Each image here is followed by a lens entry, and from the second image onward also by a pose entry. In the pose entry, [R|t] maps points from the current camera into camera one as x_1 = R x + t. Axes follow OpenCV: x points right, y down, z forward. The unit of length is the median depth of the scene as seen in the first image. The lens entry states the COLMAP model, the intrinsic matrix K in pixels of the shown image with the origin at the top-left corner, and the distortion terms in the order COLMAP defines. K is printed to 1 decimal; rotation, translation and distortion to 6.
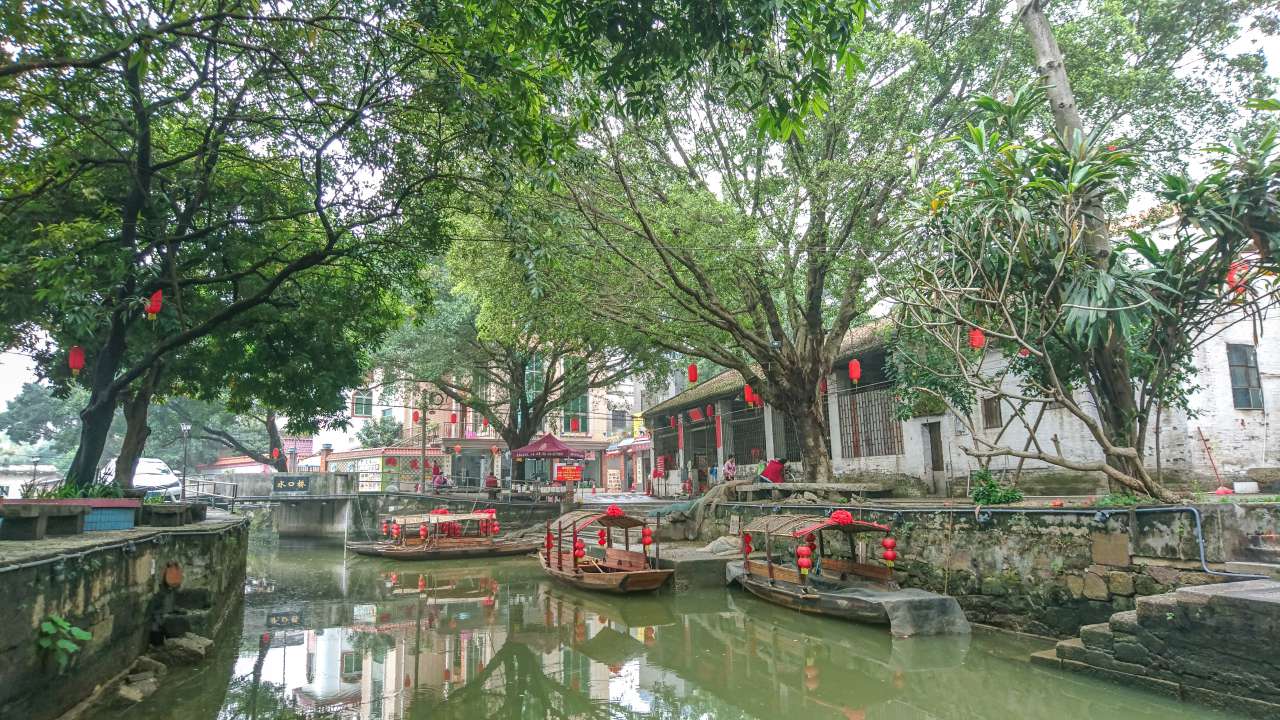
lens RADIAL K [[846.1, 0, 646.4], [0, 846.1, 350.9], [0, 0, 1]] dist [0.039938, -0.041864]
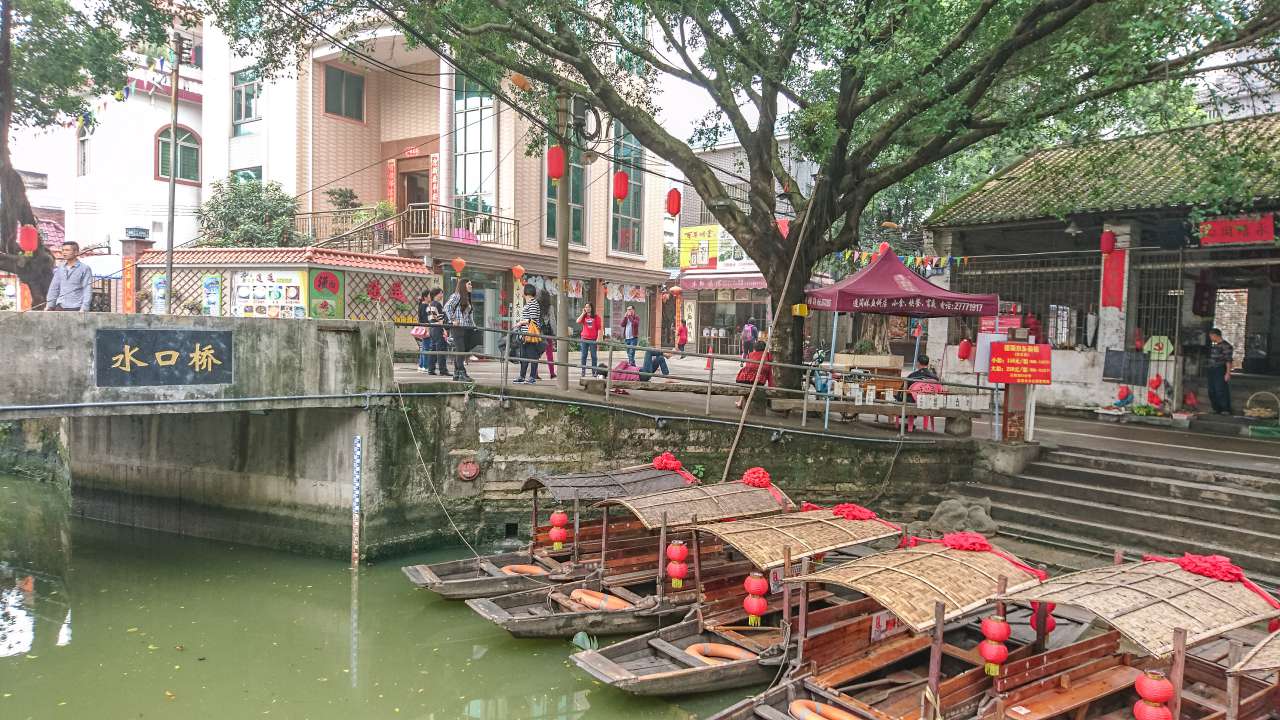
lens RADIAL K [[846.1, 0, 635.5], [0, 846.1, 353.8], [0, 0, 1]] dist [0.039938, -0.041864]
pose [[0.943348, 0.029910, 0.330455, -0.359256], [-0.098553, 0.976241, 0.192977, 0.085378], [-0.316832, -0.214611, 0.923883, 0.685799]]
